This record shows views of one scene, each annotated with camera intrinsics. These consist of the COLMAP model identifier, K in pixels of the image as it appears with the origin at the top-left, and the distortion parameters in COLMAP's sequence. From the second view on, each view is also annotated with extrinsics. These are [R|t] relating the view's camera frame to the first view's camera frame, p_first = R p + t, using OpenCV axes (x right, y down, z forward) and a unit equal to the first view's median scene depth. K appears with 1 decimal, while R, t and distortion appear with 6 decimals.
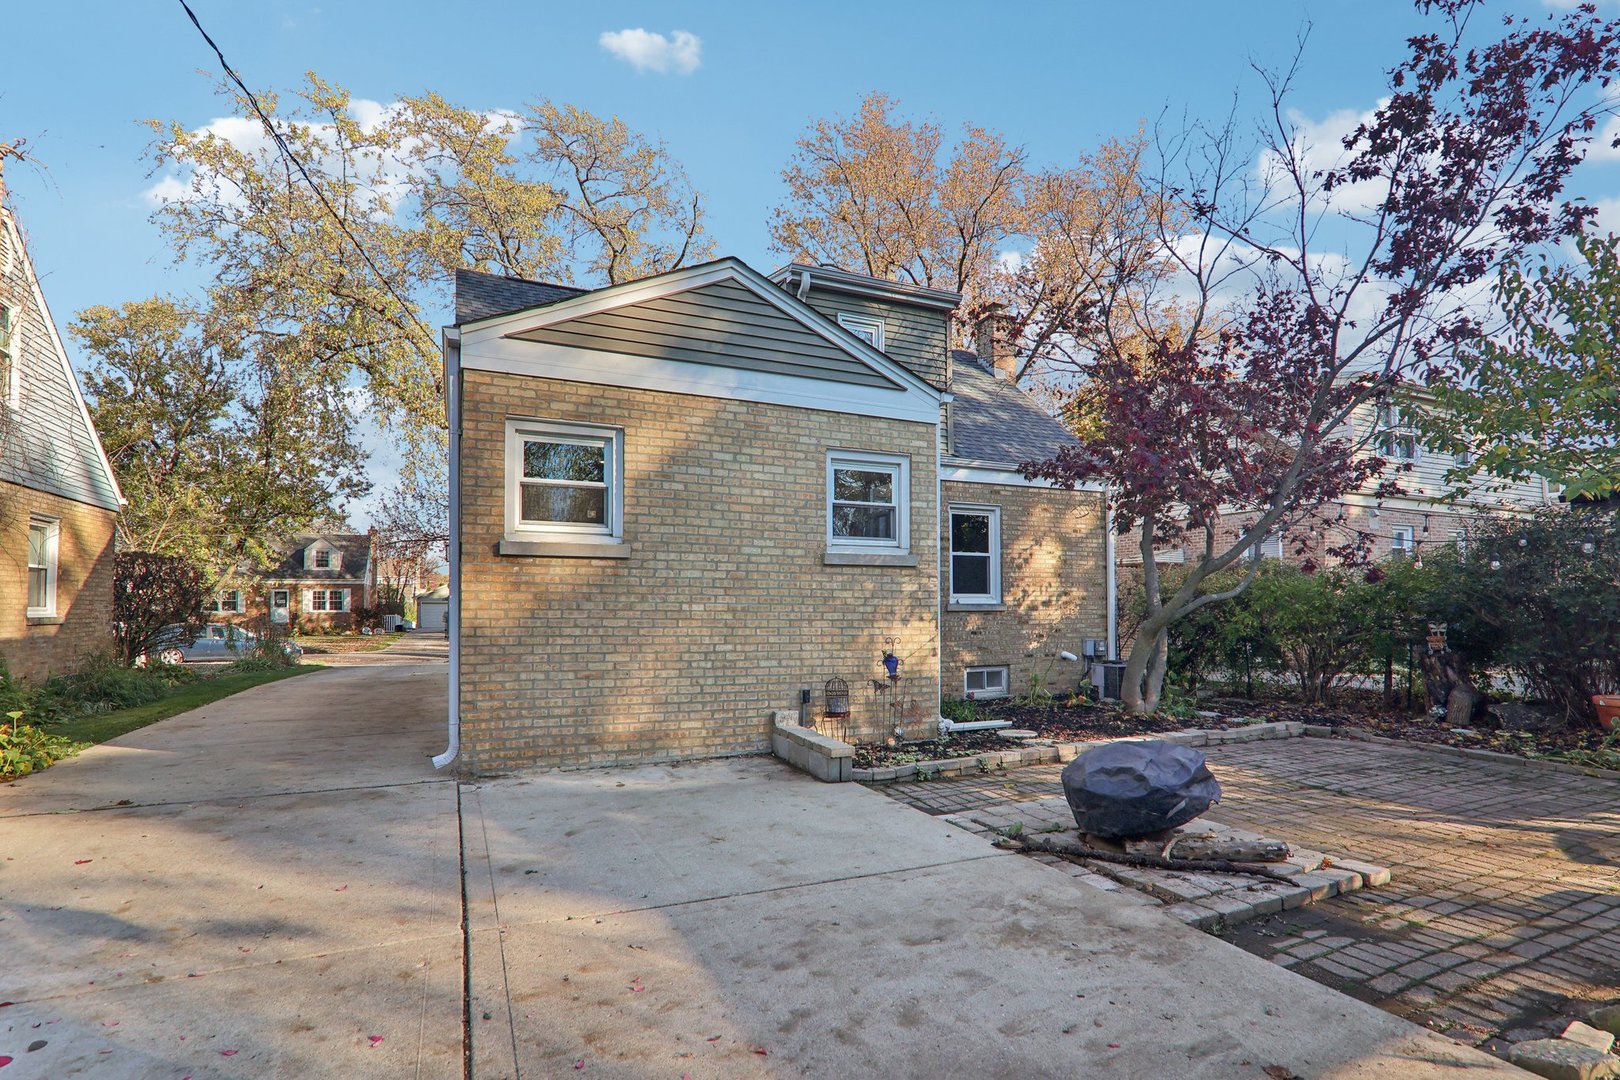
lens RADIAL K [[760.0, 0, 751.8], [0, 760.0, 593.2], [0, 0, 1]] dist [-0.010916, 0.002379]
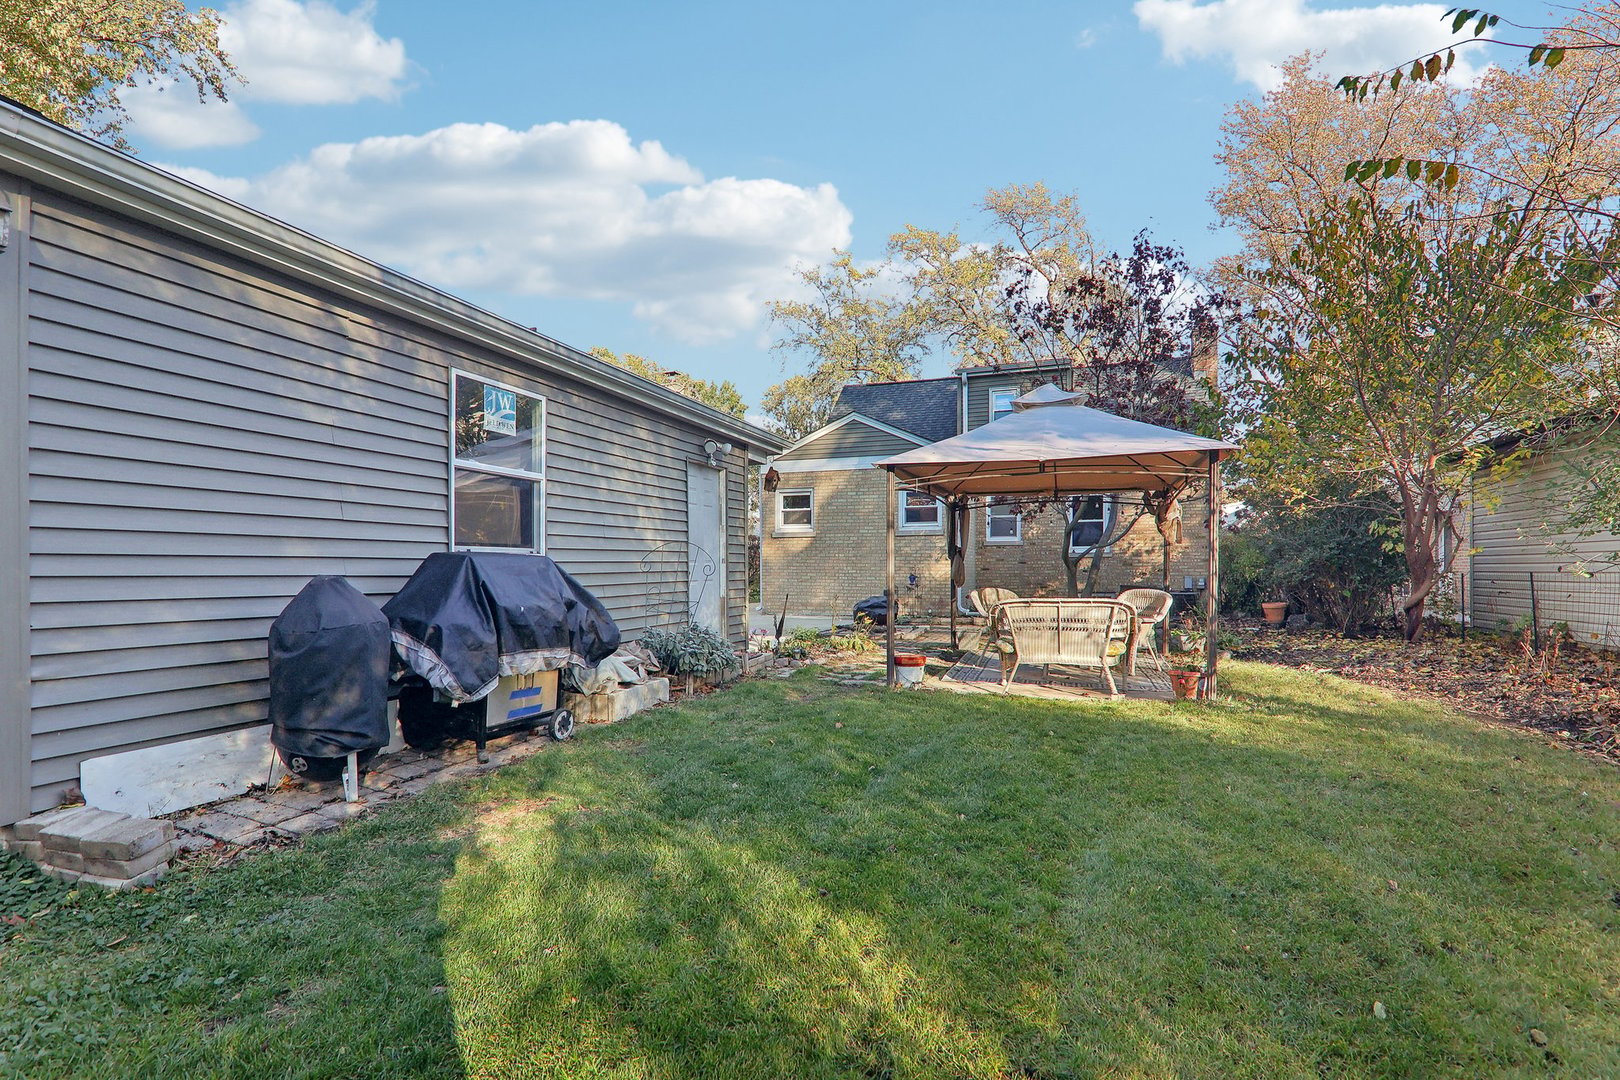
lens RADIAL K [[760.0, 0, 797.5], [0, 760.0, 554.1], [0, 0, 1]] dist [-0.010916, 0.002379]
pose [[0.717470, -0.008019, -0.696543, 1.535531], [0.017102, 0.999835, 0.006105, -0.003401], [0.696379, -0.016293, 0.717489, -0.875765]]
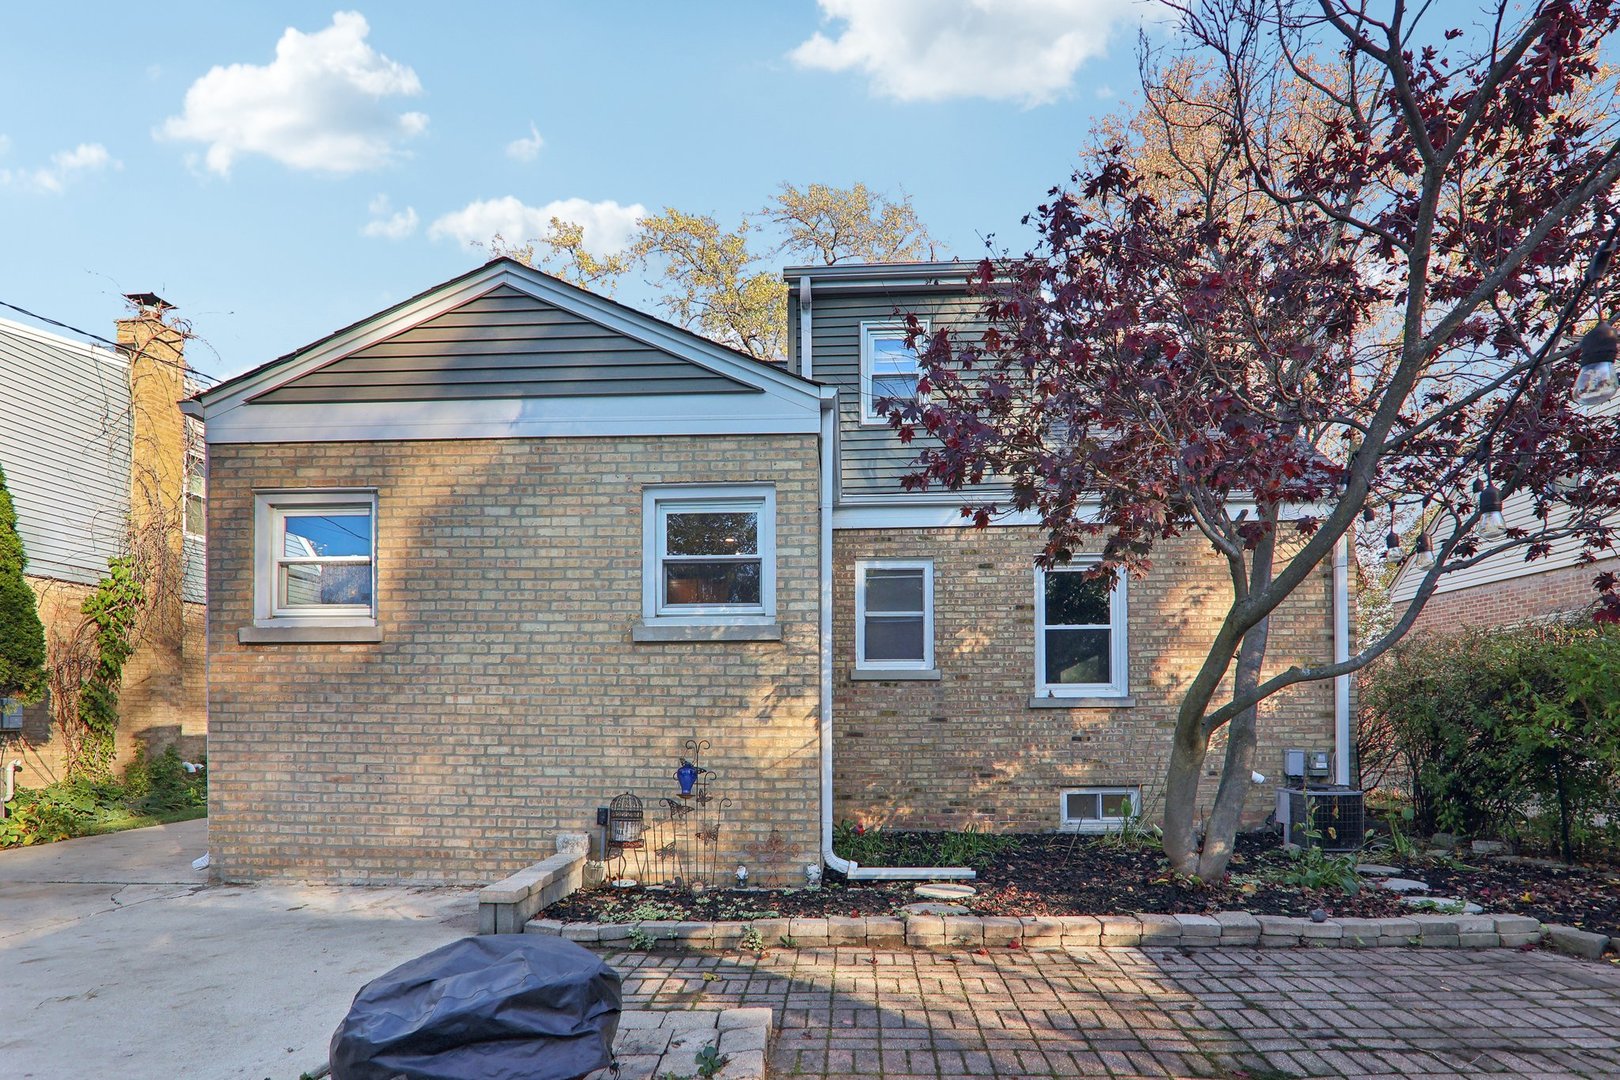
lens RADIAL K [[760.0, 0, 809.9], [0, 760.0, 707.5], [0, 0, 1]] dist [-0.010916, 0.002379]
pose [[0.903506, -0.004157, -0.428555, 0.597554], [0.010169, 0.999879, 0.011741, 0.020542], [0.428454, -0.014966, 0.903440, 0.414249]]
